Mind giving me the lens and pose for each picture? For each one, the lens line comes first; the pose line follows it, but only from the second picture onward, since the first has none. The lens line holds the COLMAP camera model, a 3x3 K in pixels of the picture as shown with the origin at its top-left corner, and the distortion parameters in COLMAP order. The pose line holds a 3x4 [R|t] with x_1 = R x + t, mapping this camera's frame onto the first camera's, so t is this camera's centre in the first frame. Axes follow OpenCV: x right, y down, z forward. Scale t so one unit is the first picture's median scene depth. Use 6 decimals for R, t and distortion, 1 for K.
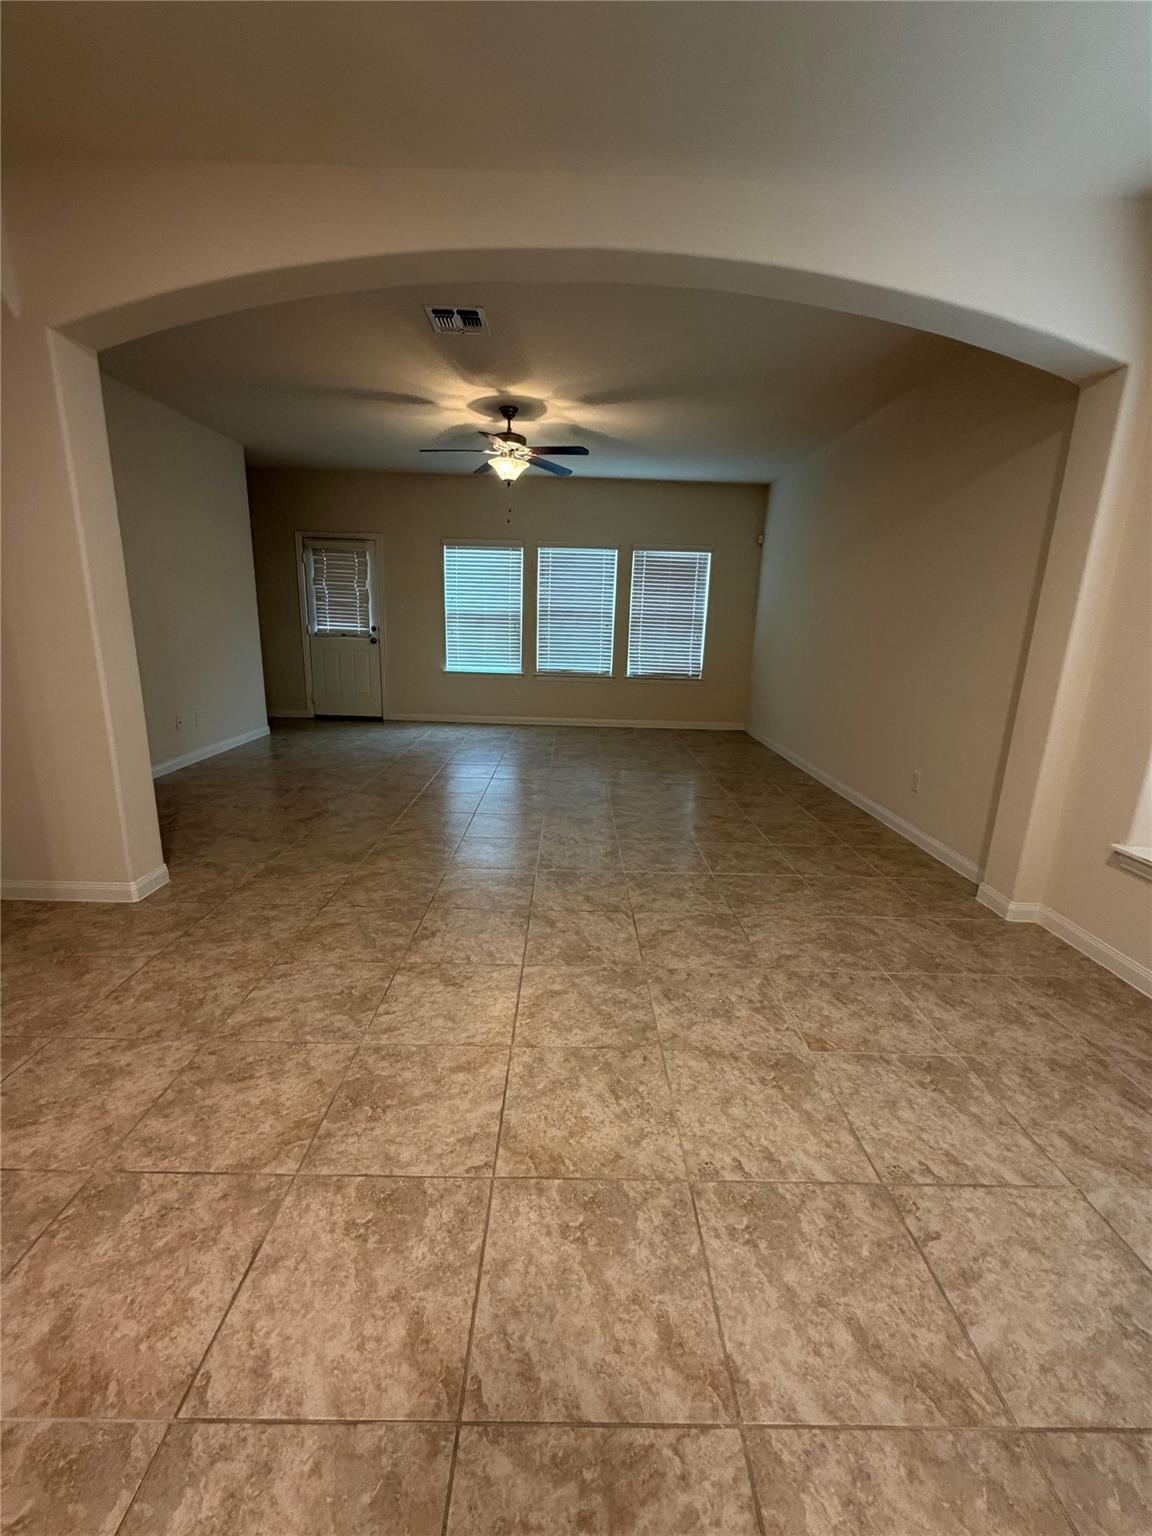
lens RADIAL K [[611.8, 0, 576.0], [0, 611.8, 768.0], [0, 0, 1]] dist [0.000518, 0.000297]
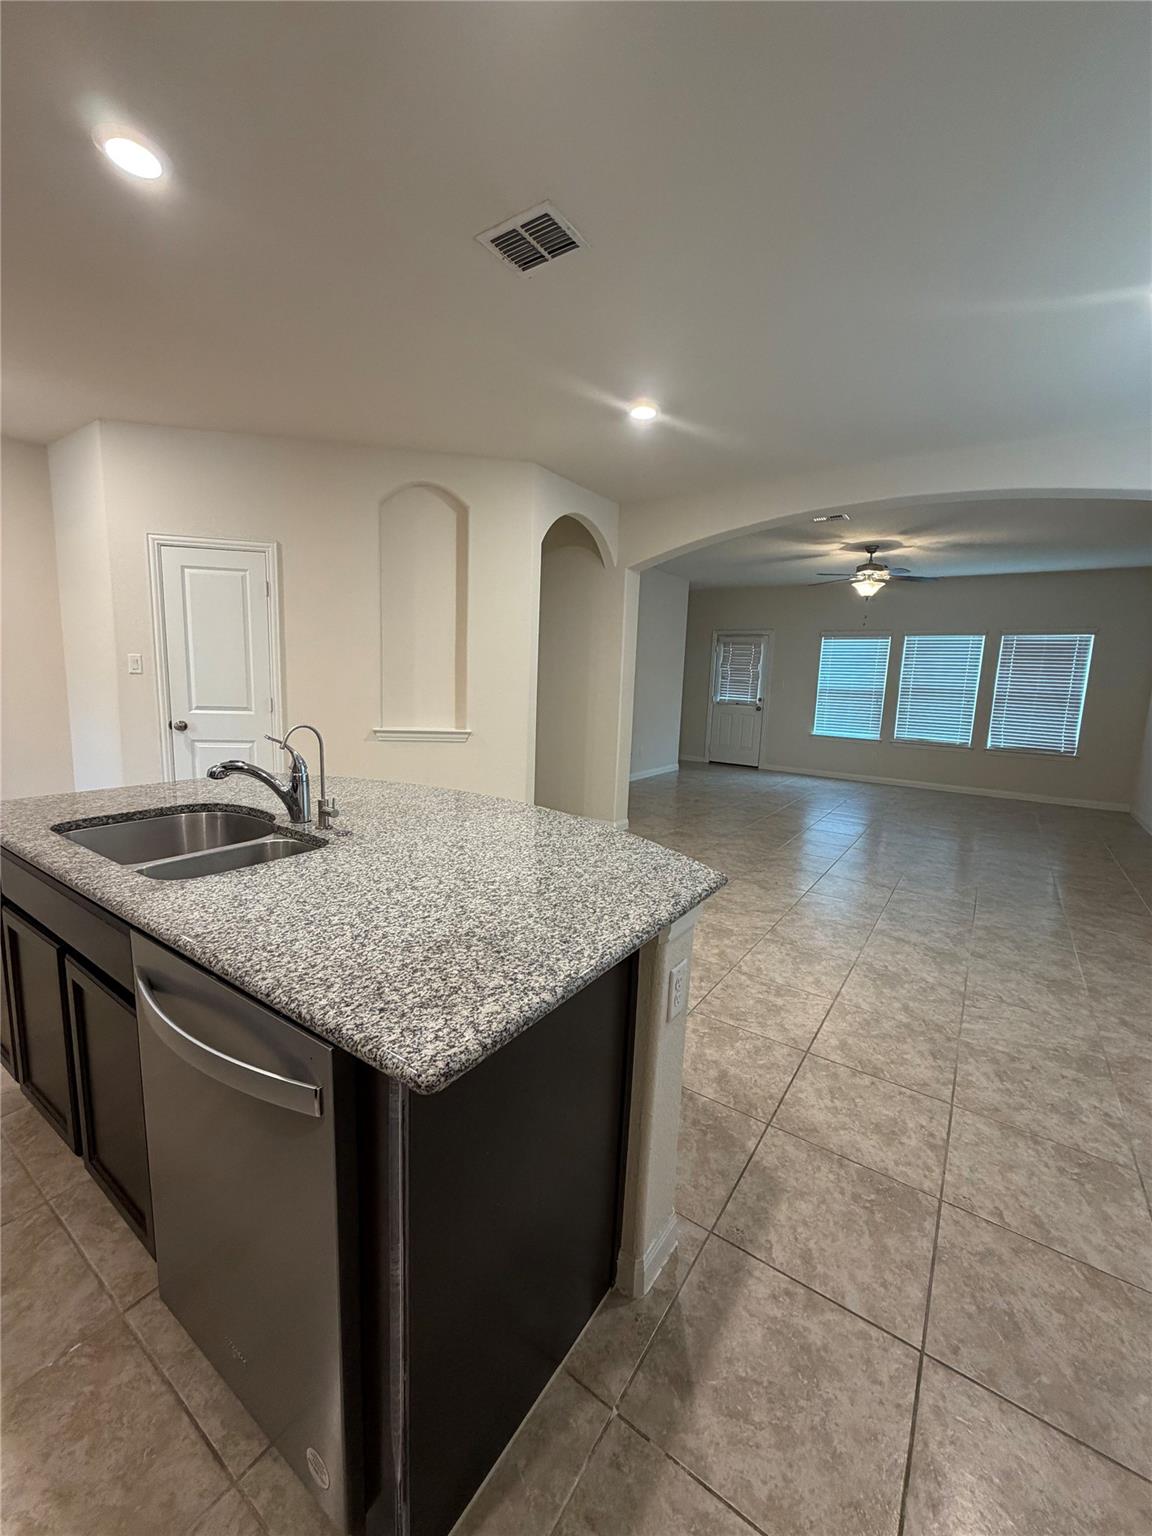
lens RADIAL K [[611.8, 0, 576.0], [0, 611.8, 768.0], [0, 0, 1]] dist [0.000518, 0.000297]
pose [[0.815096, 0.085944, -0.572915, 0.121233], [-0.149578, 0.986624, -0.064803, 0.065779], [0.559682, 0.138516, 0.817049, -0.295889]]
